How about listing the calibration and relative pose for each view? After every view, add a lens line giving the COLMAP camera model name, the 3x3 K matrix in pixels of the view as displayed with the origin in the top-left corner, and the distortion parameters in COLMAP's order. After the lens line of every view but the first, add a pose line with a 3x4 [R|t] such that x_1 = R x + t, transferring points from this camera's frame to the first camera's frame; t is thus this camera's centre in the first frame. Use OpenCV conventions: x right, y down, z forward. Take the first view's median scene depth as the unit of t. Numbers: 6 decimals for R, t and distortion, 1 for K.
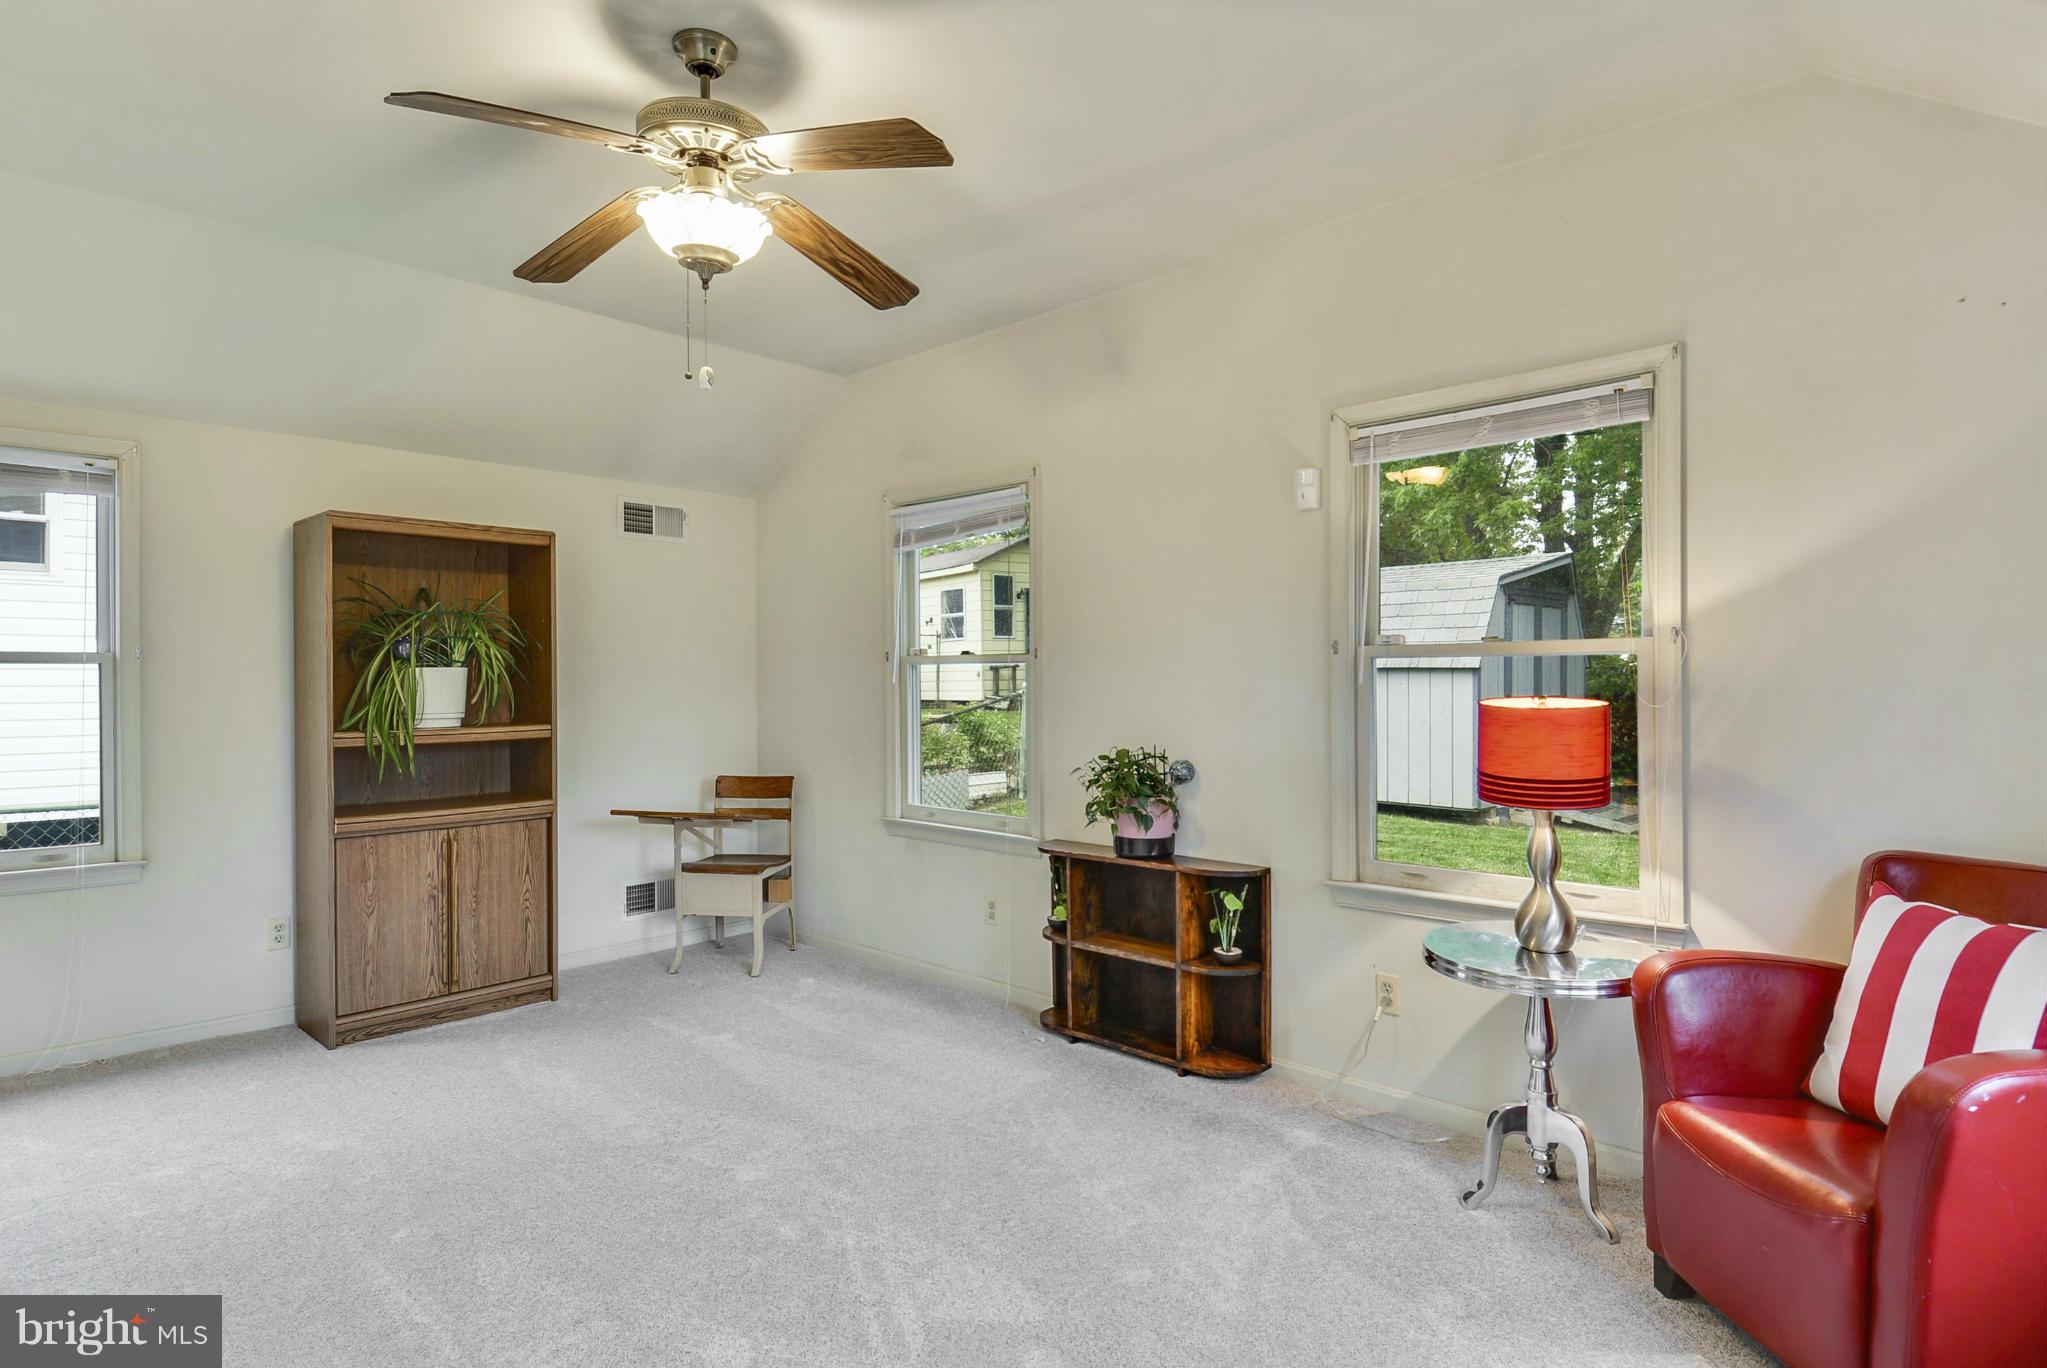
lens RADIAL K [[1063.0, 0, 1023.0], [0, 1063.0, 677.2], [0, 0, 1]] dist [-0.008087, -0.006331]
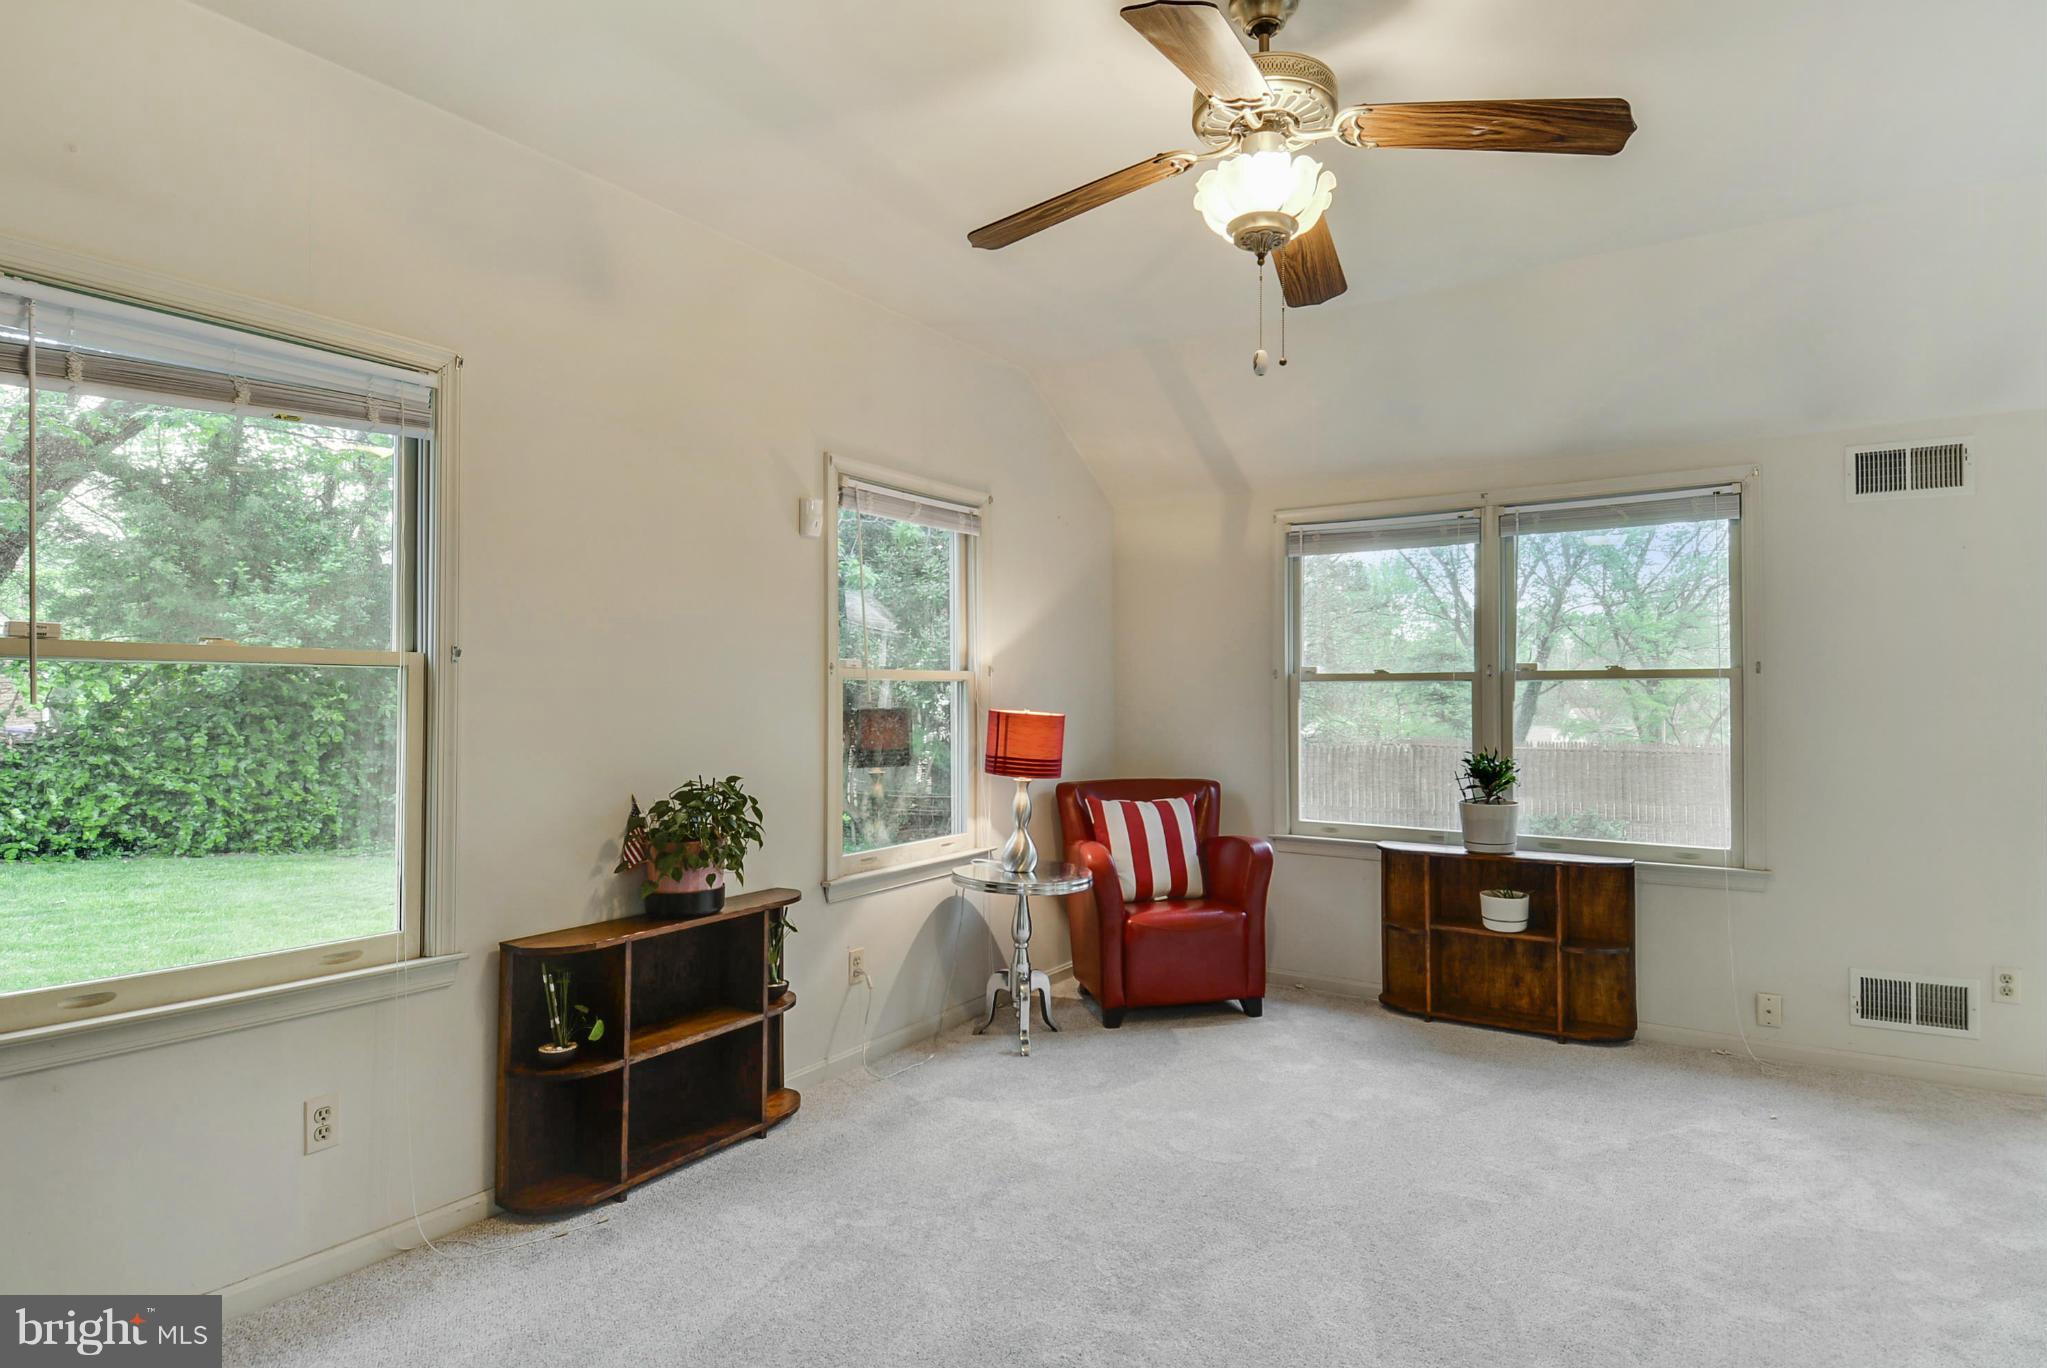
lens RADIAL K [[1063.0, 0, 1023.4], [0, 1063.0, 689.6], [0, 0, 1]] dist [-0.008087, -0.006331]
pose [[-0.160331, 0.021709, 0.986824, -0.800578], [0.010123, 0.999742, -0.020349, 0.018306], [-0.987011, 0.006727, -0.160510, 0.951267]]
